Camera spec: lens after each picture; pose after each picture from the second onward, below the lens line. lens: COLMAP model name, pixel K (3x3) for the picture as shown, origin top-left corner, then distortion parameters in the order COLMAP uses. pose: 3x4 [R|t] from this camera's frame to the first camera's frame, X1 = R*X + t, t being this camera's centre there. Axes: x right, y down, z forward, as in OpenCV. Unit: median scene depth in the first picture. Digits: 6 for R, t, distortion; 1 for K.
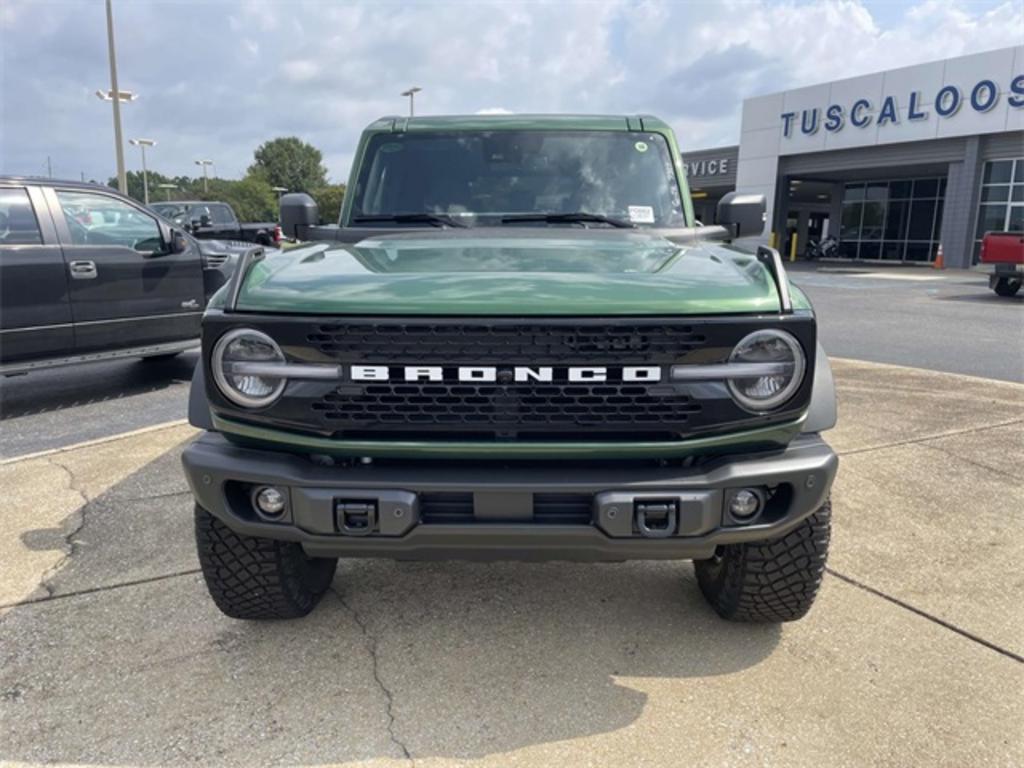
lens RADIAL K [[790.2, 0, 512.0], [0, 790.2, 384.0], [0, 0, 1]] dist [0.025623, -0.005235]
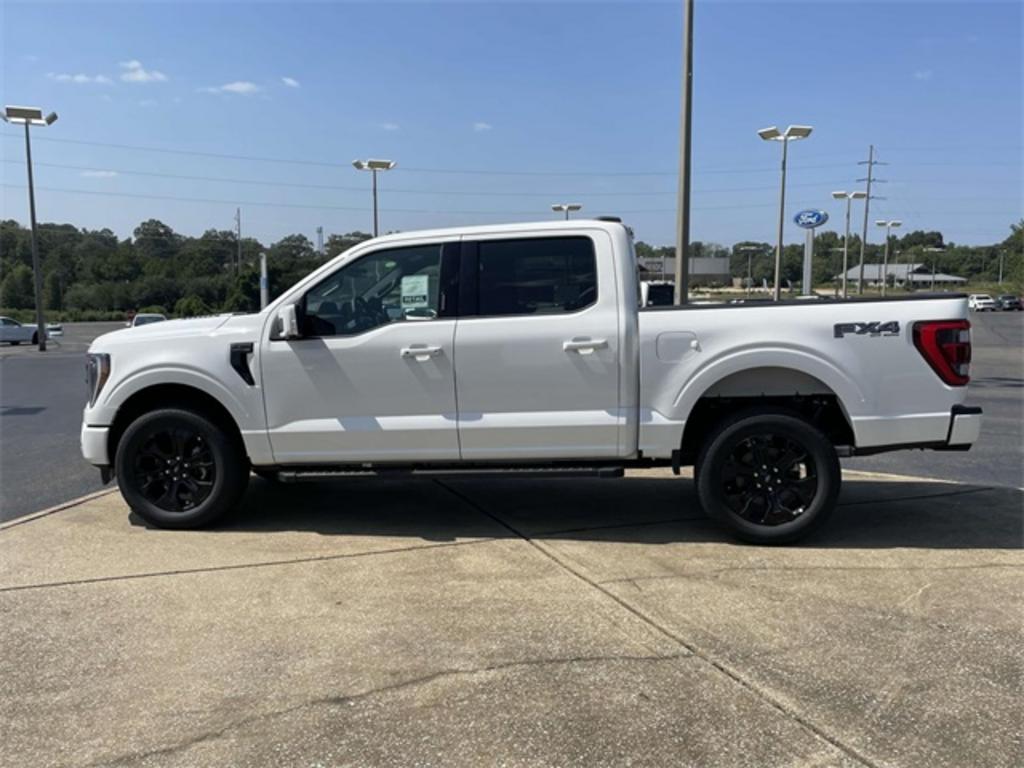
lens RADIAL K [[924.9, 0, 501.5], [0, 924.9, 385.5], [0, 0, 1]] dist [0.102130, -0.118834]
pose [[-0.128719, 0.090260, -0.987565, 2.600241], [-0.186798, 0.975816, 0.113533, -0.405802], [0.973929, 0.199089, -0.108746, 1.840234]]
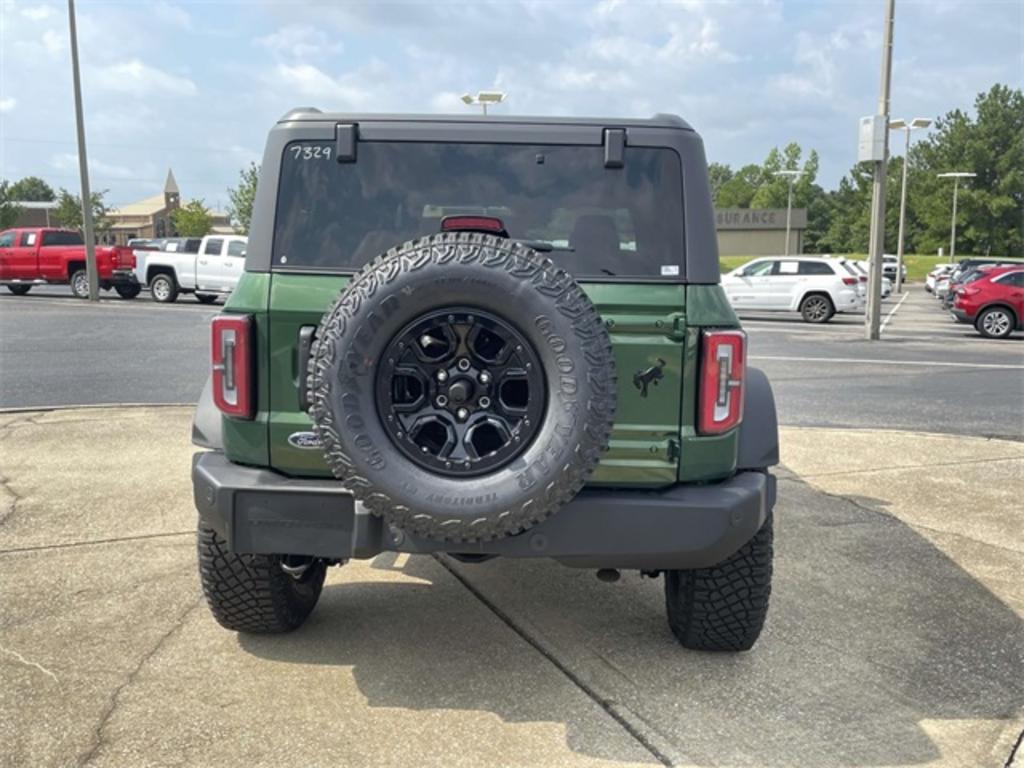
lens RADIAL K [[994.6, 0, 512.0], [0, 994.6, 384.0], [0, 0, 1]] dist [0.067496, -0.002305]
pose [[-0.997494, -0.025129, 0.066143, -0.098755], [-0.001555, 0.942372, 0.334565, -0.793448], [-0.070738, 0.333623, -0.940049, 3.698140]]
